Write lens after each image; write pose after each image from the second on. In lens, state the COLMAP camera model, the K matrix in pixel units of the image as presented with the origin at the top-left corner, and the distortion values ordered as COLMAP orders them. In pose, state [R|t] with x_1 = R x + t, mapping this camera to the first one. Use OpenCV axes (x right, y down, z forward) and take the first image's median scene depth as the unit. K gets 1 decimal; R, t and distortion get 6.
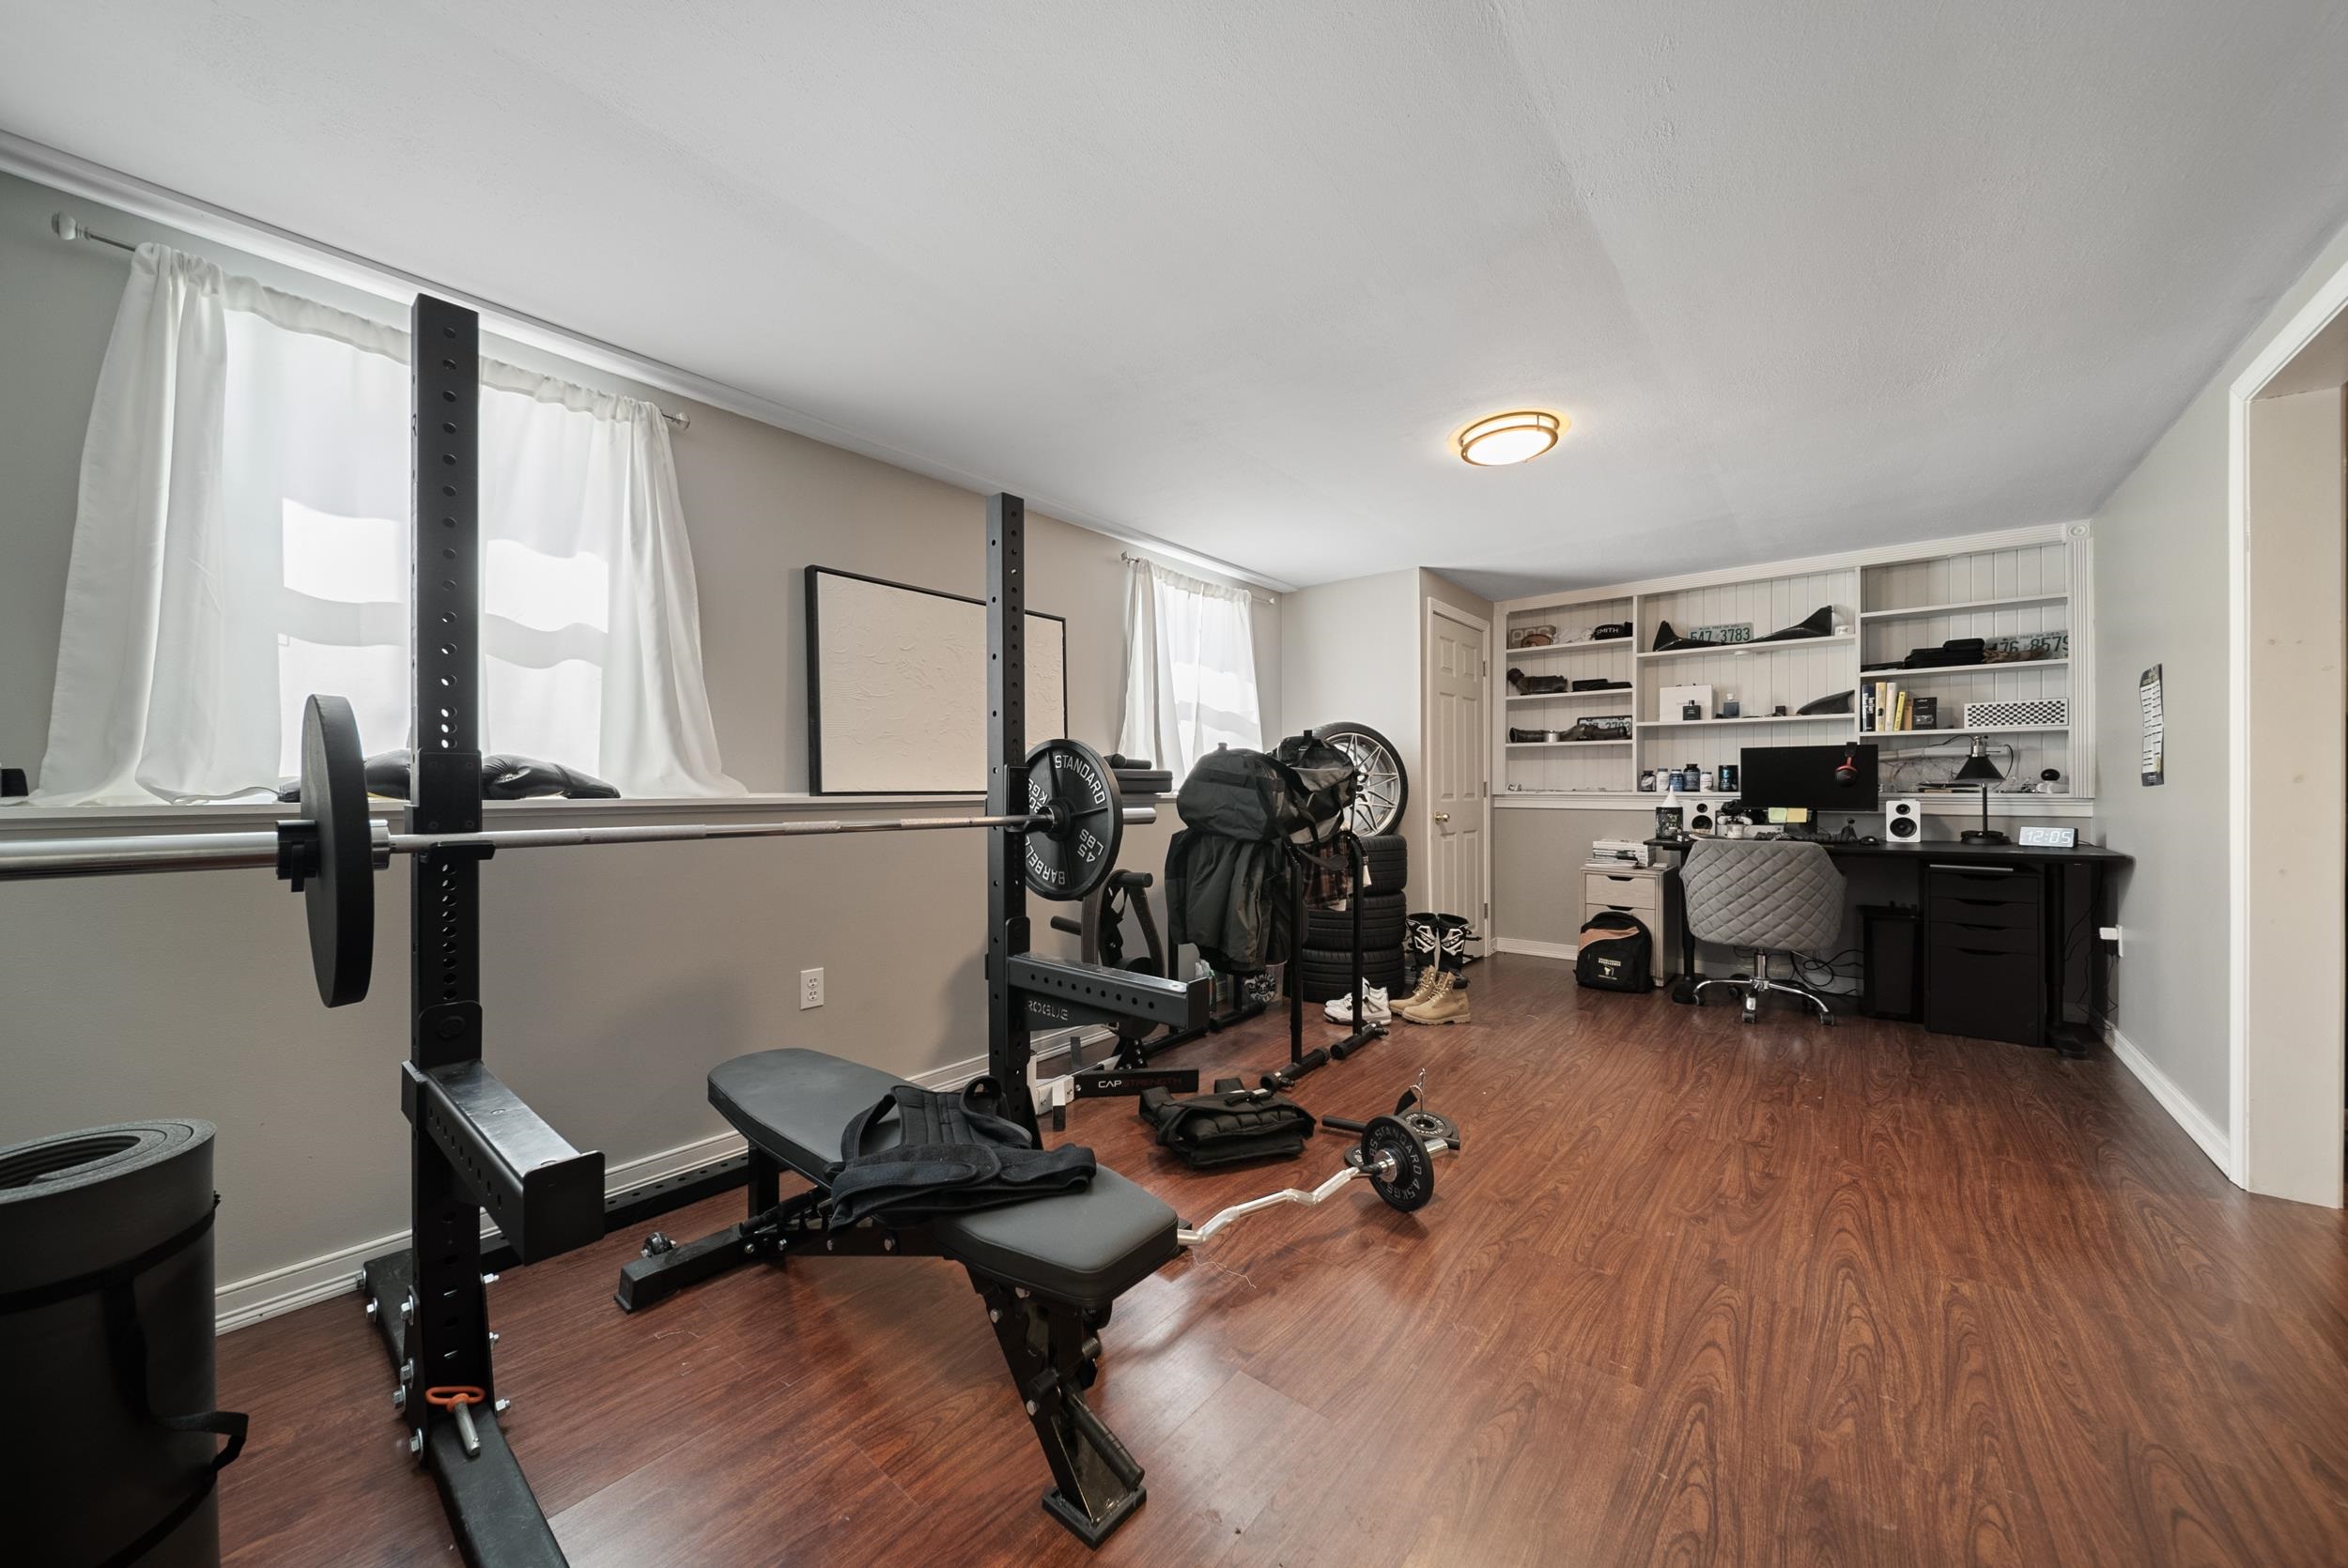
lens RADIAL K [[835.6, 0, 1183.9], [0, 835.6, 789.6], [0, 0, 1]] dist [-0.001537, -0.000519]
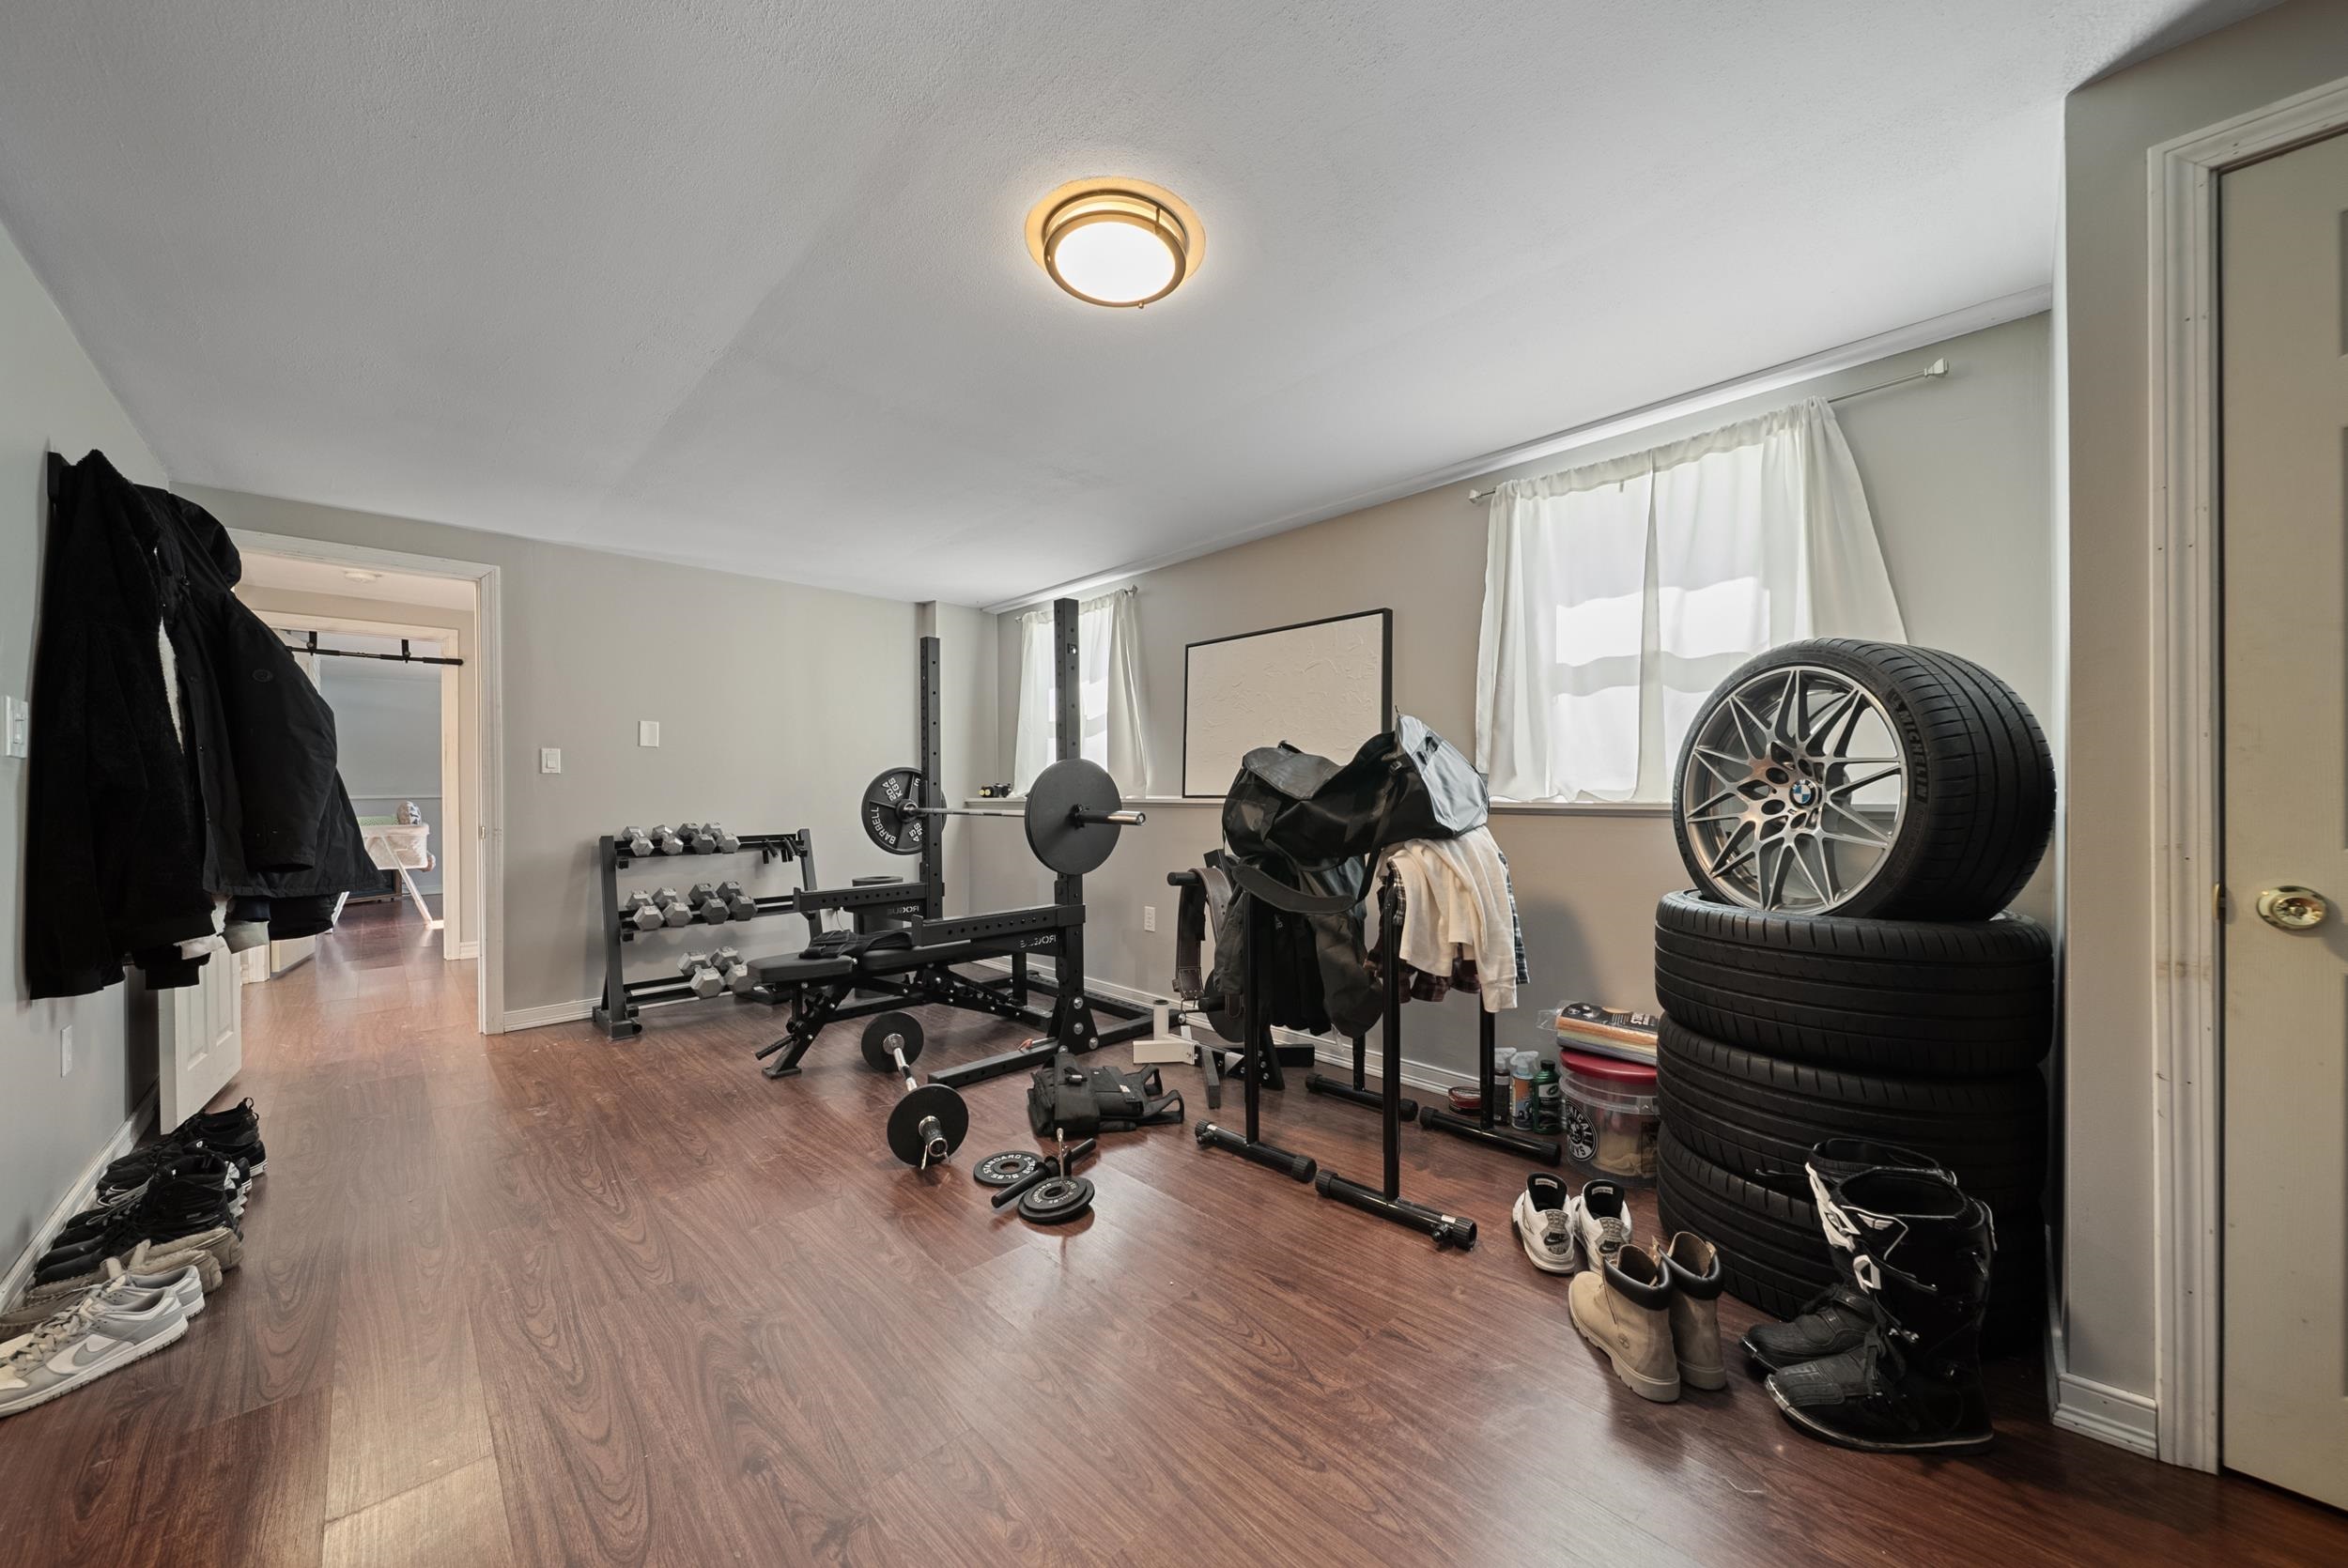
lens RADIAL K [[835.6, 0, 1183.9], [0, 835.6, 789.6], [0, 0, 1]] dist [-0.001537, -0.000519]
pose [[-0.115208, 0.006392, -0.993321, 1.306078], [-0.004262, 0.999967, 0.006929, -0.021921], [0.993332, 0.005032, -0.115177, 1.429196]]
